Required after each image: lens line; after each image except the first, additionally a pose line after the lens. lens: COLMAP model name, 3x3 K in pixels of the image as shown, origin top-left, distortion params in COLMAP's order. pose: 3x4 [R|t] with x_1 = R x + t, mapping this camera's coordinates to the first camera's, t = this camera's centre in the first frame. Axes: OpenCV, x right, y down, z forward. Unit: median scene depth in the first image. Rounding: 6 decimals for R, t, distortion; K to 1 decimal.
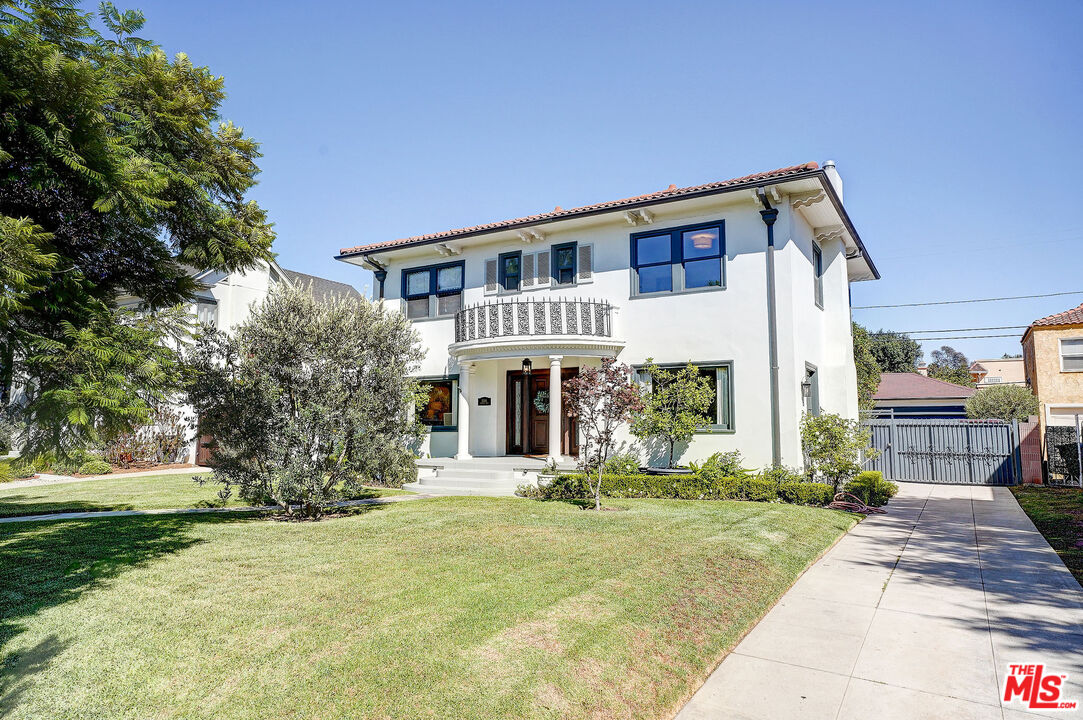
lens RADIAL K [[684.7, 0, 538.4], [0, 684.7, 326.5], [0, 0, 1]] dist [-0.001109, -0.000041]
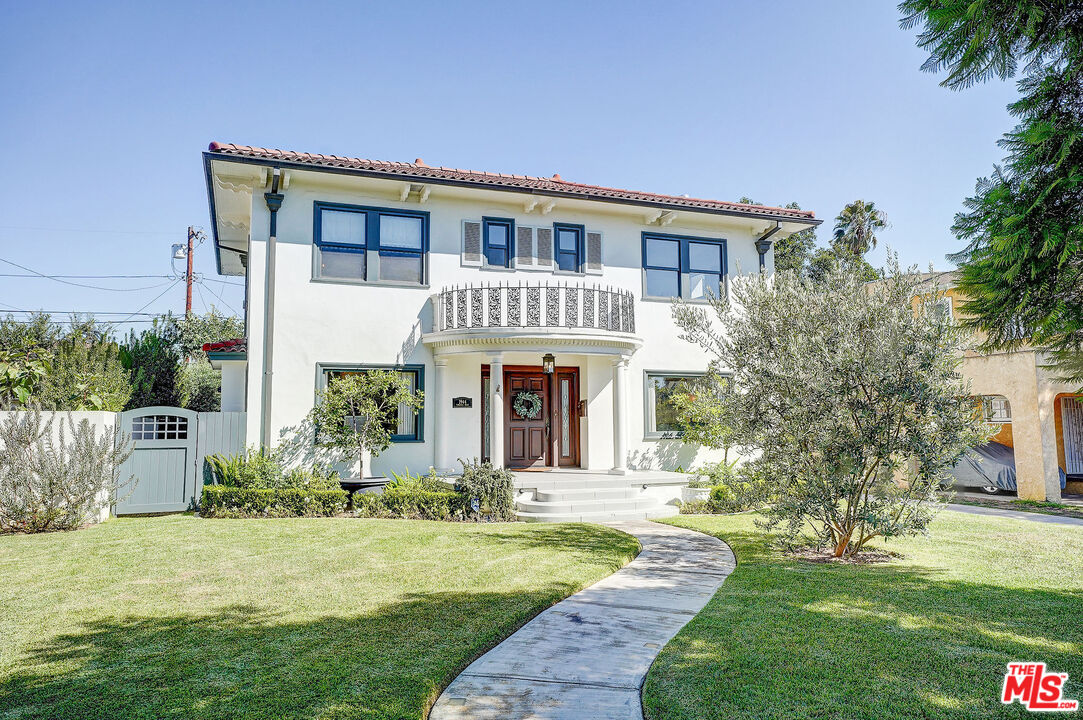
lens RADIAL K [[727.3, 0, 541.5], [0, 727.3, 360.0], [0, 0, 1]] dist [0.092906, 0.000132]
pose [[0.626507, 0.070989, 0.776177, -0.664864], [-0.101659, 0.994779, -0.008926, 0.059475], [-0.772758, -0.073313, 0.630452, 0.413836]]
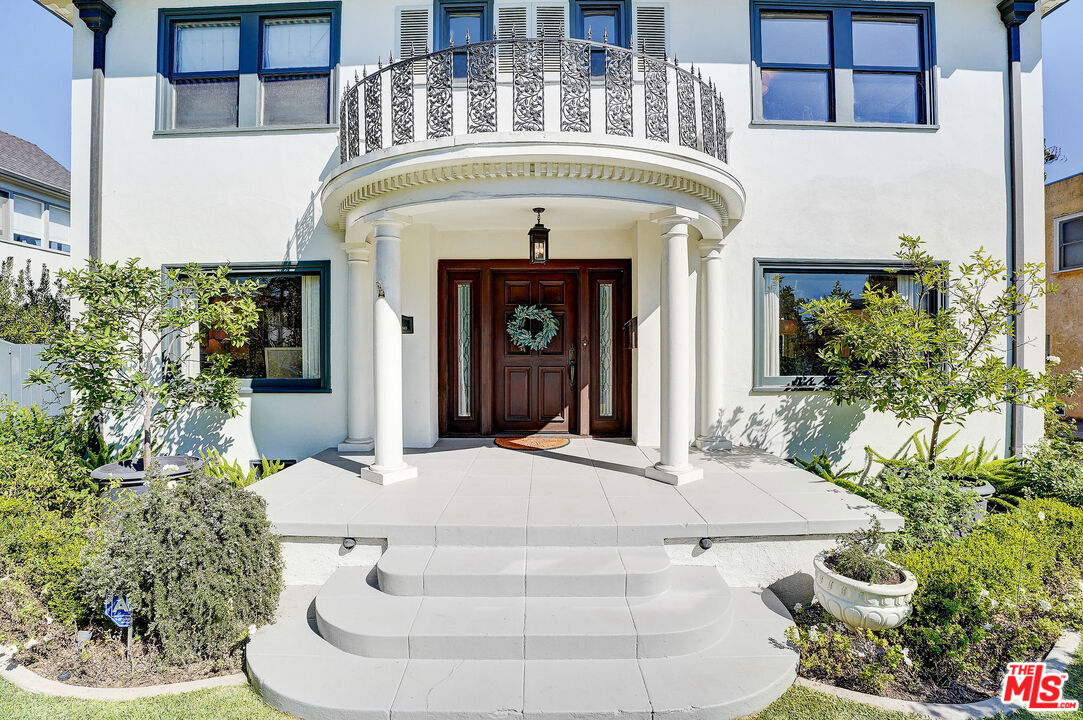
lens RADIAL K [[495.7, 0, 538.0], [0, 495.7, 358.9], [0, 0, 1]] dist [-0.073613, 0.018163]
pose [[0.864080, -0.008225, 0.503288, -0.159922], [-0.068471, 0.988652, 0.133712, 0.082616], [-0.498676, -0.149999, 0.853711, 0.677583]]
